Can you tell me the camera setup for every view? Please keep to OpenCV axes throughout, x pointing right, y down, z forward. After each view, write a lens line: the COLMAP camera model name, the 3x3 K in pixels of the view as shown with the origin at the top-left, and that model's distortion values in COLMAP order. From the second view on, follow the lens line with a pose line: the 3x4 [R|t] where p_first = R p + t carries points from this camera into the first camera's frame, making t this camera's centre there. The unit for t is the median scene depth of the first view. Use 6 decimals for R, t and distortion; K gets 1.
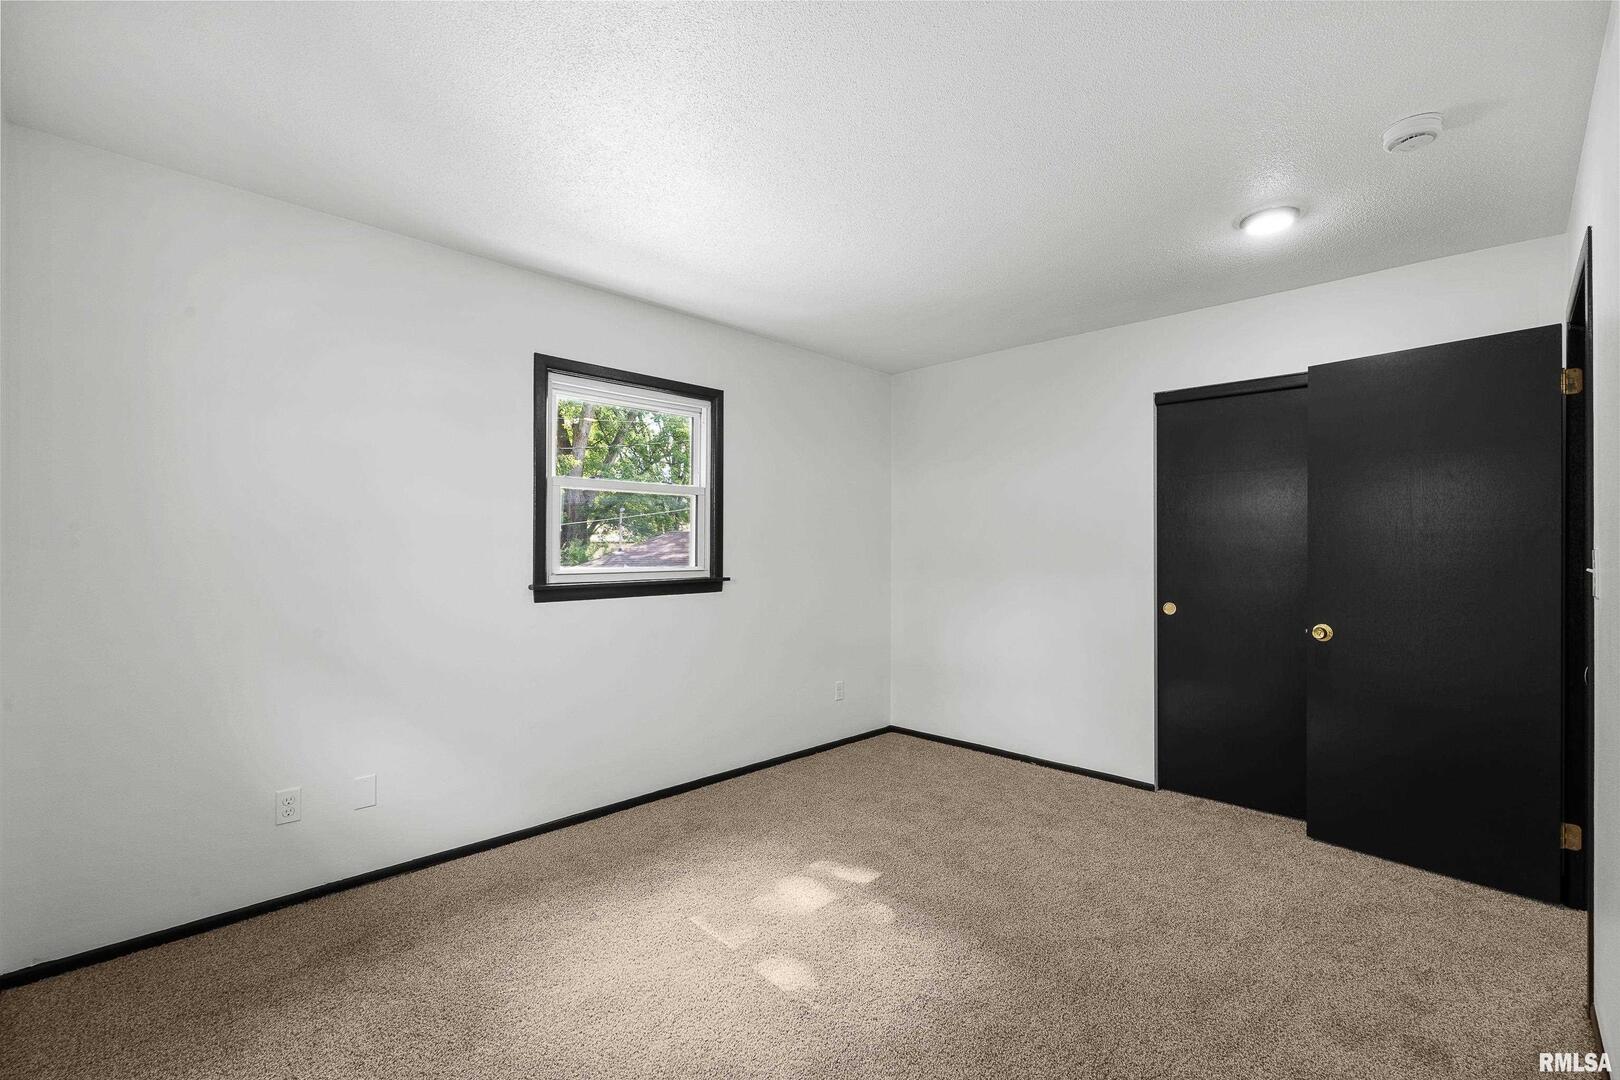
lens RADIAL K [[718.2, 0, 797.0], [0, 718.2, 544.7], [0, 0, 1]] dist [-0.001554, 0.000986]
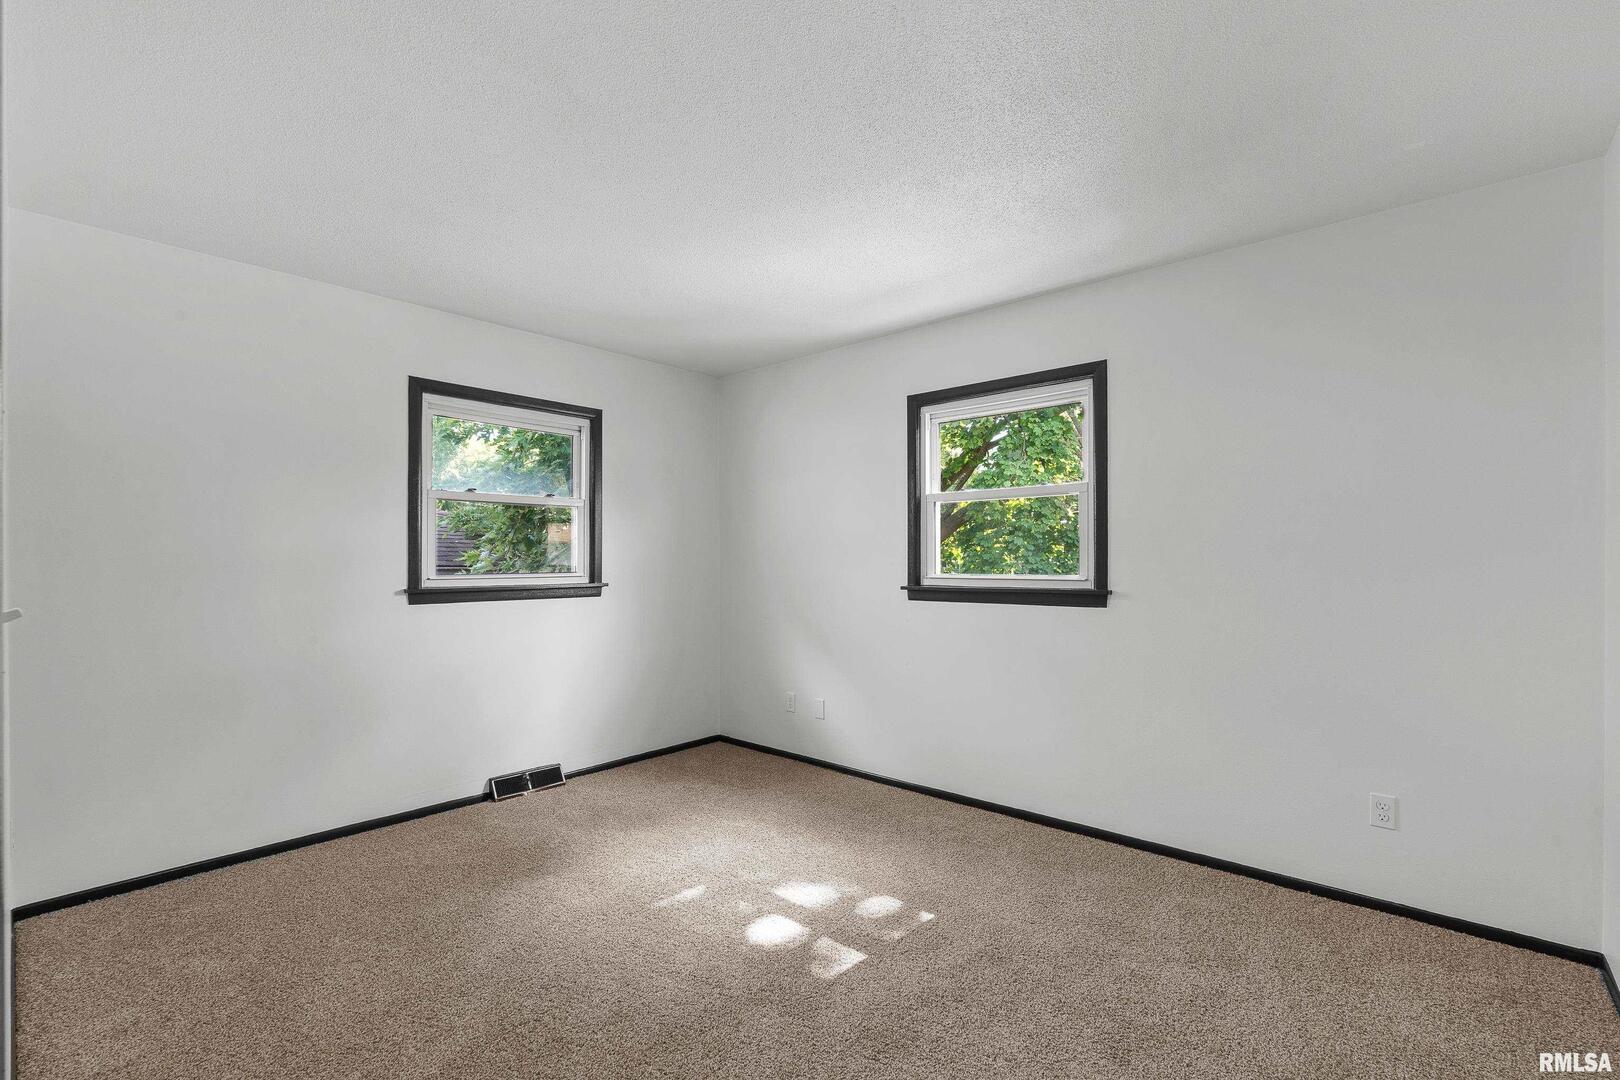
lens RADIAL K [[718.2, 0, 814.6], [0, 718.2, 555.4], [0, 0, 1]] dist [-0.001554, 0.000986]
pose [[0.052661, -0.001900, -0.998611, 0.694420], [0.010606, 0.999943, -0.001343, 0.003727], [0.998556, -0.010520, 0.052678, 0.633410]]
